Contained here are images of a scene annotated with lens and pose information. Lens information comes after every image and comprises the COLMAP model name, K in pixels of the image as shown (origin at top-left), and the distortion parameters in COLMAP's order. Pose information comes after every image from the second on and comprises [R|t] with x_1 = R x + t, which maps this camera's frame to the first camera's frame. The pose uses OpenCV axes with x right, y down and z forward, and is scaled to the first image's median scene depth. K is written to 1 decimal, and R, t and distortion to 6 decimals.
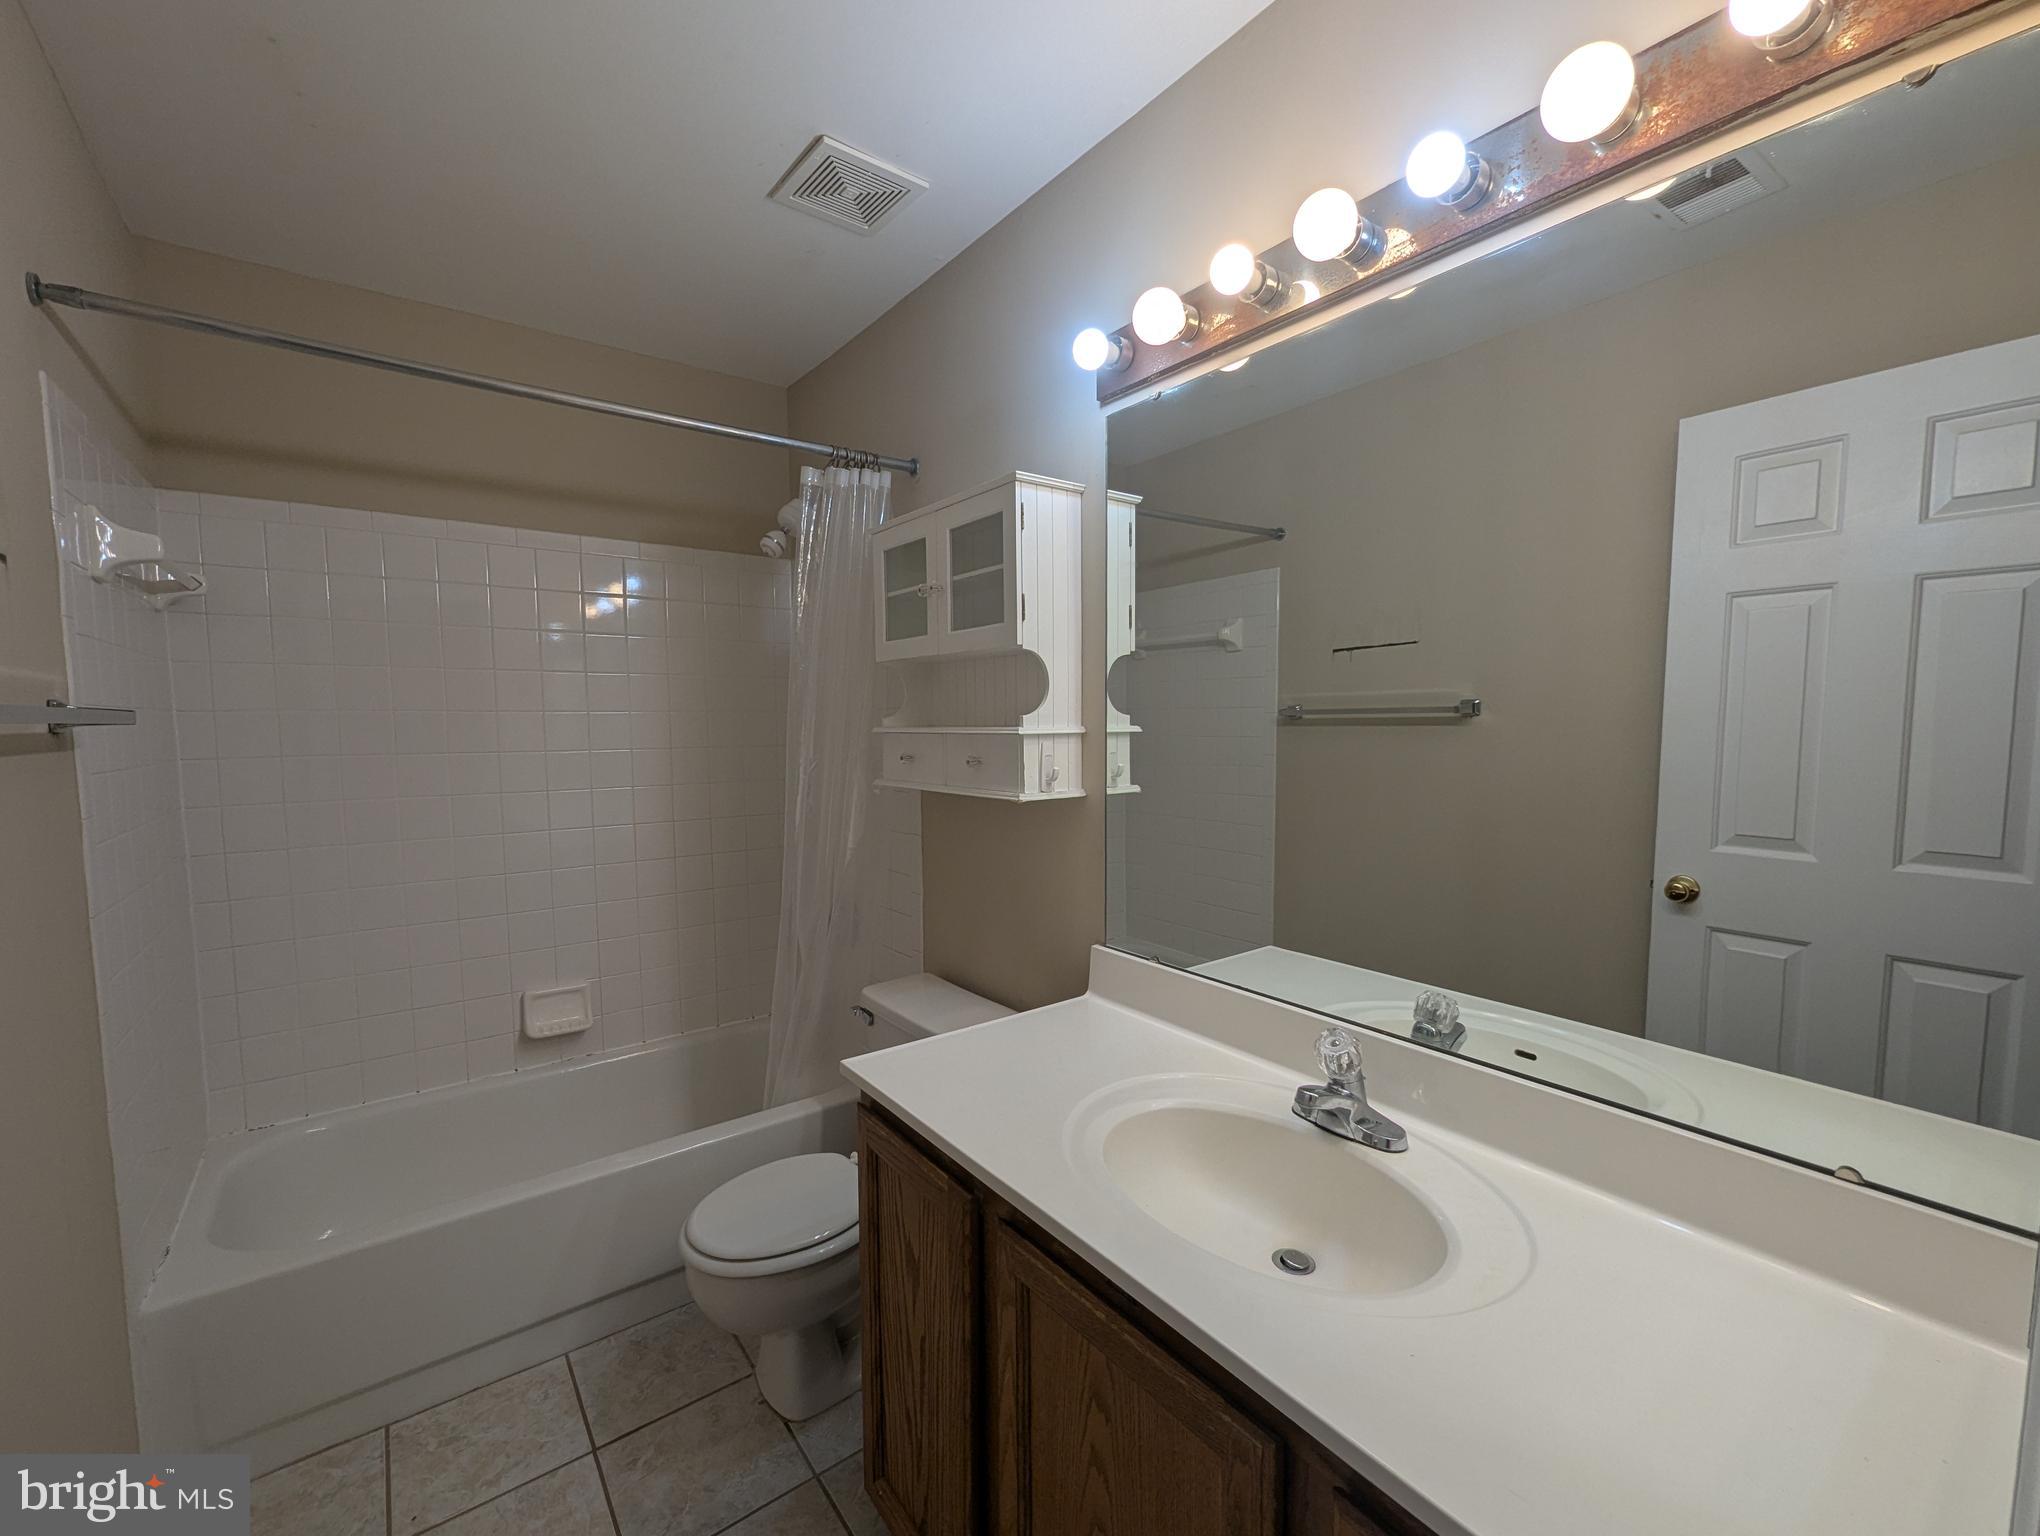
lens RADIAL K [[849.3, 0, 1024.7], [0, 849.3, 780.6], [0, 0, 1]] dist [0.000956, 0.000598]
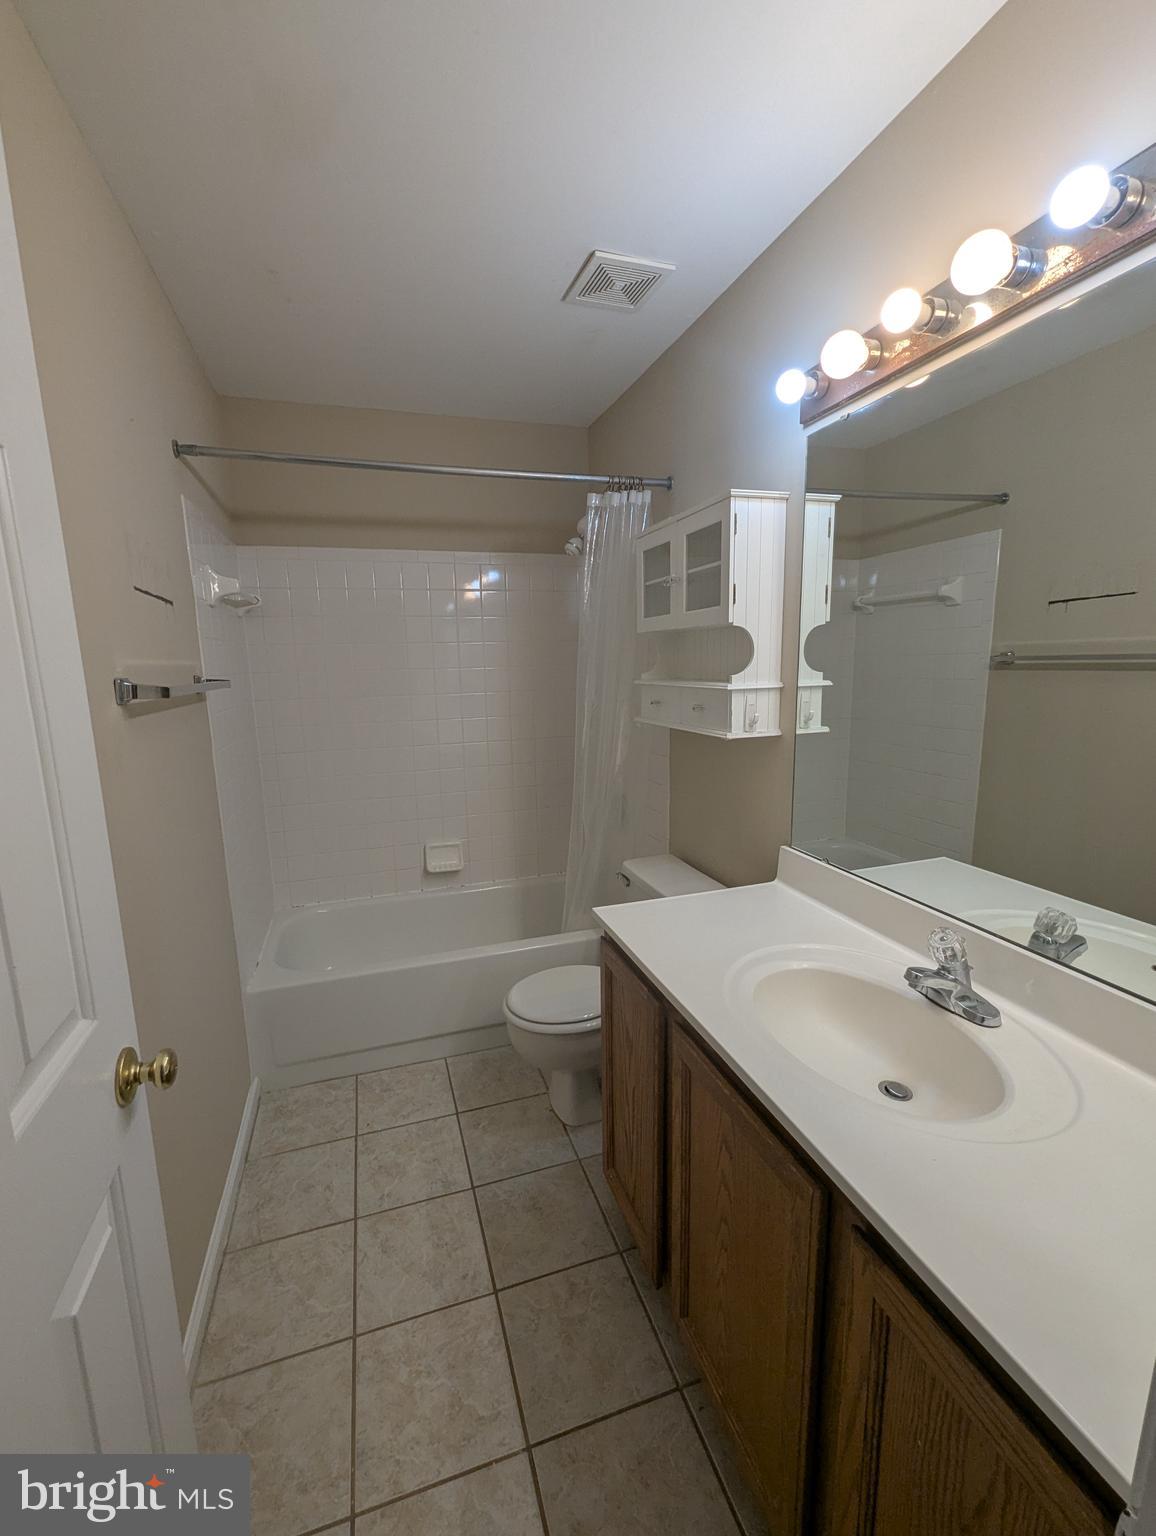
lens RADIAL K [[639.5, 0, 559.6], [0, 639.5, 766.8], [0, 0, 1]] dist [0.000956, 0.000598]
pose [[0.939227, 0.039613, -0.341004, 0.091497], [-0.005797, 0.995009, 0.099620, -0.030831], [0.343248, -0.091589, 0.934768, -0.060239]]
